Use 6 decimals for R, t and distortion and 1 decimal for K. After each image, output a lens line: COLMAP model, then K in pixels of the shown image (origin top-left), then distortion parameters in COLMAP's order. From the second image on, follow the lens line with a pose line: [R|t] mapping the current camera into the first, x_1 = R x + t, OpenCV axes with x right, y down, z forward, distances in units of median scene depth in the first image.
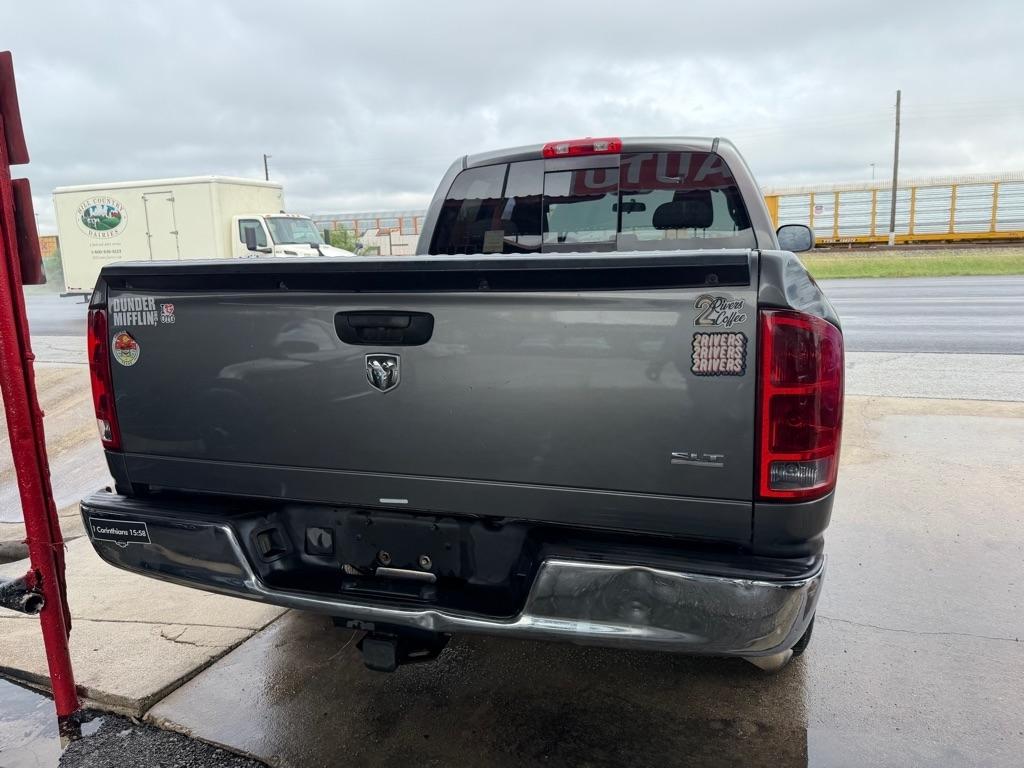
lens RADIAL K [[721.9, 0, 508.7], [0, 721.9, 385.3], [0, 0, 1]] dist [0.036975, -0.050964]
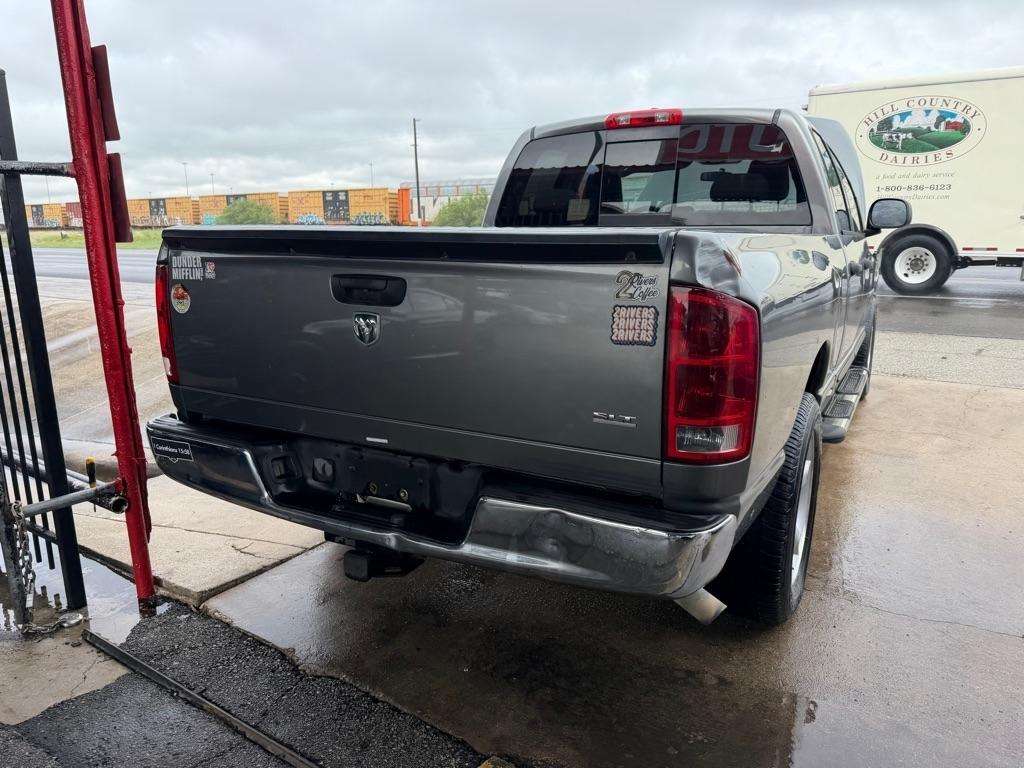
lens RADIAL K [[721.9, 0, 508.4], [0, 721.9, 391.2], [0, 0, 1]] dist [0.036975, -0.050964]
pose [[0.982166, 0.063505, -0.176965, 0.209111], [-0.053946, 0.996839, 0.058317, 0.002419], [0.180109, -0.047730, 0.982488, -0.083567]]
